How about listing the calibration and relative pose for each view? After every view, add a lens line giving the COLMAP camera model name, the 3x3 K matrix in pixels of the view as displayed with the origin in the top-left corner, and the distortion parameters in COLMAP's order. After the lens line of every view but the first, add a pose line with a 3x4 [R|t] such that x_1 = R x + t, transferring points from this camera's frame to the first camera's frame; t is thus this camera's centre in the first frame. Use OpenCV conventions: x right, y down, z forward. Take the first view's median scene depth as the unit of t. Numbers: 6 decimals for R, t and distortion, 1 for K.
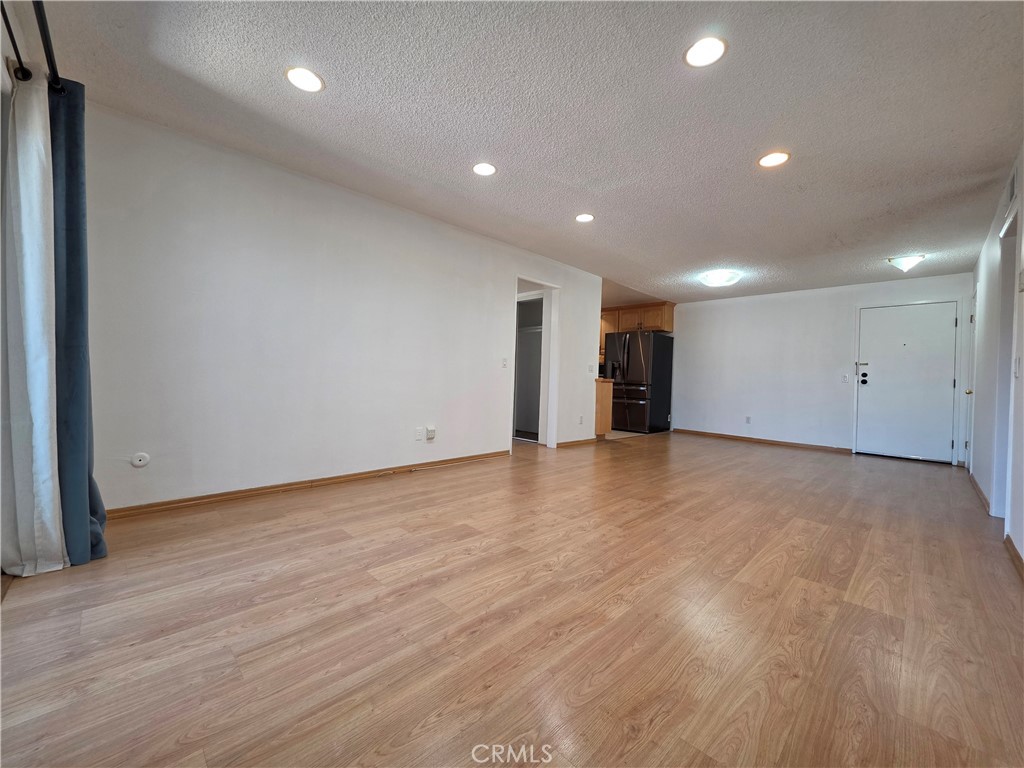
lens RADIAL K [[410.9, 0, 511.5], [0, 410.9, 377.4], [0, 0, 1]] dist [0.001220, 0.000376]
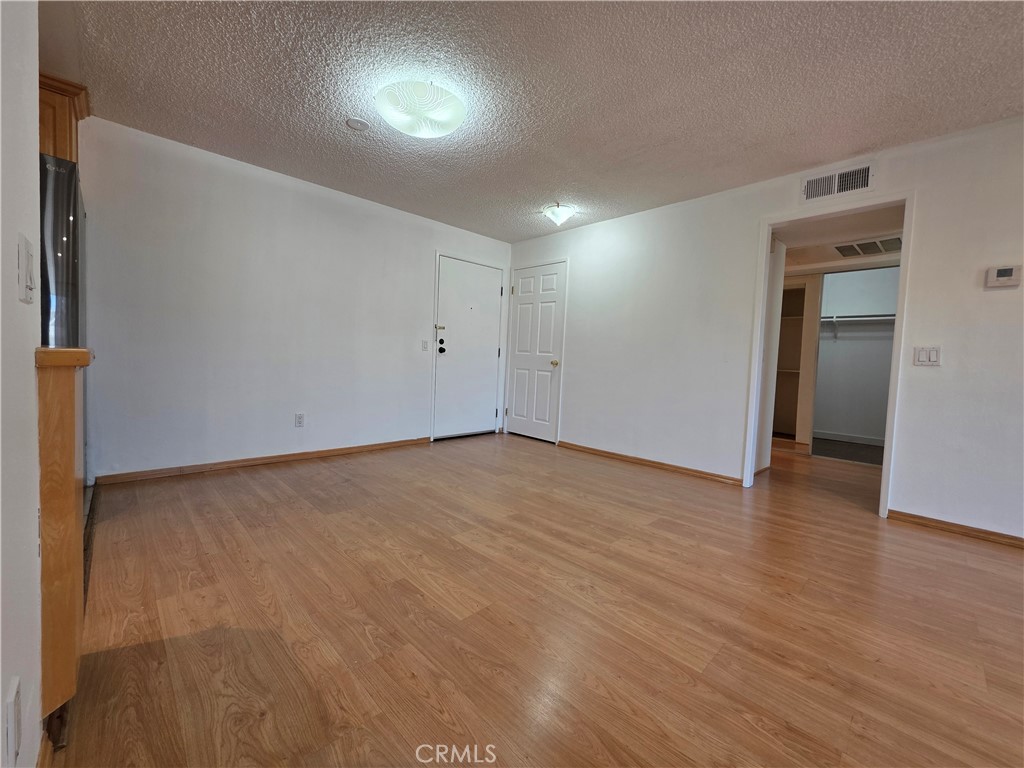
lens RADIAL K [[410.9, 0, 511.5], [0, 410.9, 377.4], [0, 0, 1]] dist [0.001220, 0.000376]
pose [[0.002697, -0.076914, 0.997034, 0.119246], [-0.040090, 0.996228, 0.076960, -0.006086], [-0.999192, -0.040179, -0.000397, 1.576589]]
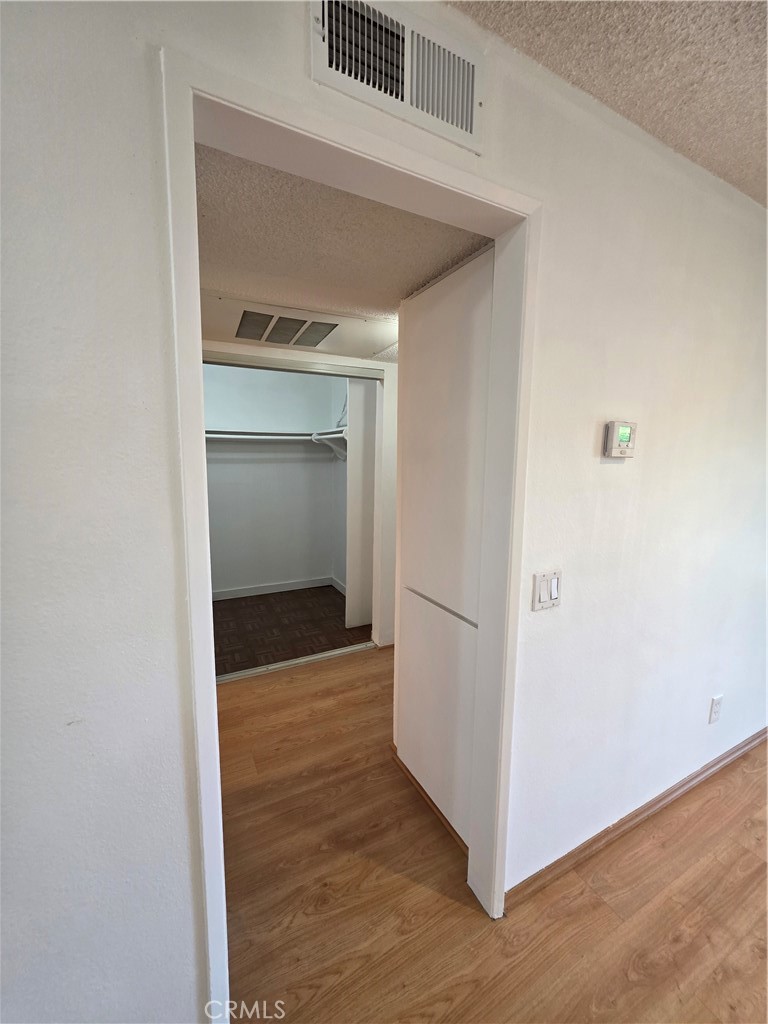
lens RADIAL K [[410.9, 0, 390.5], [0, 410.9, 512.9], [0, 0, 1]] dist [0.001220, 0.000376]
pose [[-0.958153, -0.078797, 0.275197, 0.968116], [-0.039587, 0.988605, 0.145234, -0.142347], [-0.283506, 0.128263, -0.950354, 1.171263]]
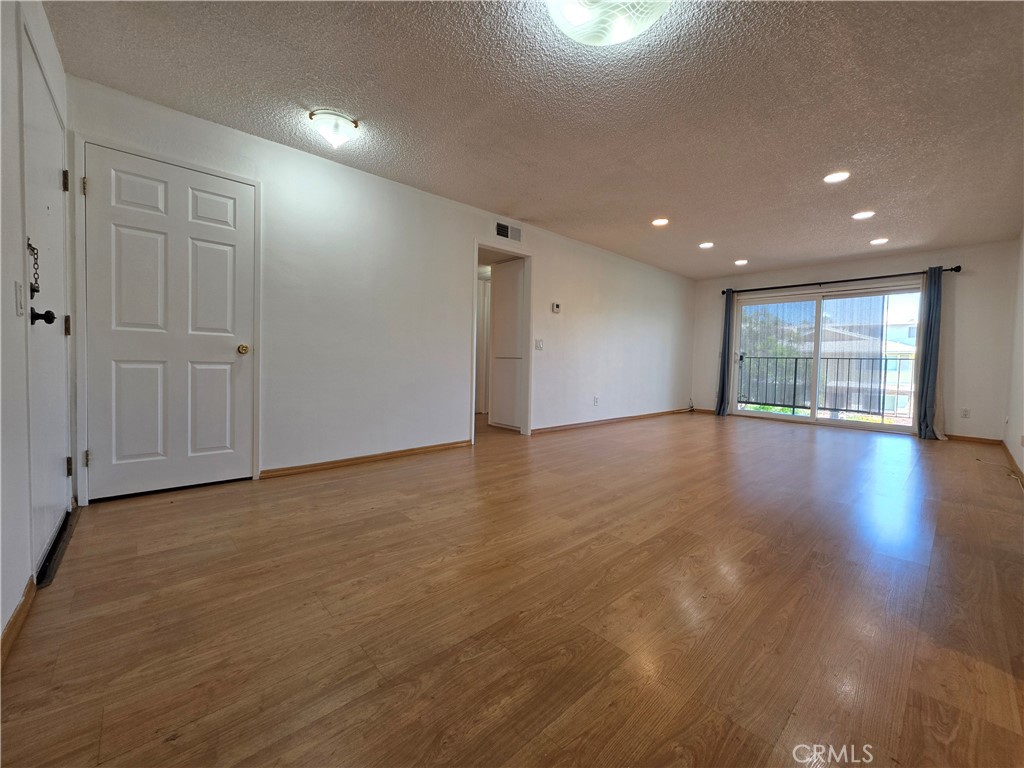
lens RADIAL K [[410.9, 0, 511.5], [0, 410.9, 377.4], [0, 0, 1]] dist [0.001220, 0.000376]
pose [[-0.997888, -0.054191, 0.035803, 0.968395], [-0.052558, 0.997600, 0.045085, 0.039890], [-0.038160, 0.043108, -0.998341, 2.297789]]
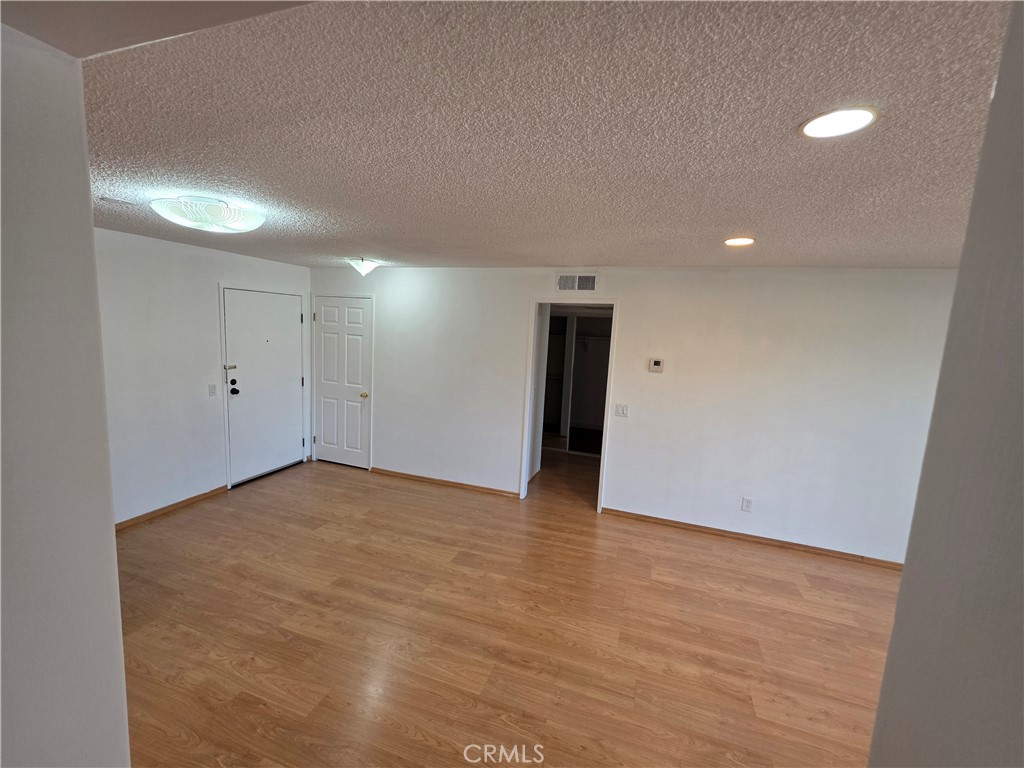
lens RADIAL K [[414.2, 0, 514.6], [0, 414.2, 379.2], [0, 0, 1]] dist [0.000852, -0.000083]
pose [[-0.445101, -0.166121, 0.879937, -0.013845], [-0.063183, 0.986019, 0.154188, -0.282974], [-0.893249, 0.013033, -0.449374, 1.616465]]
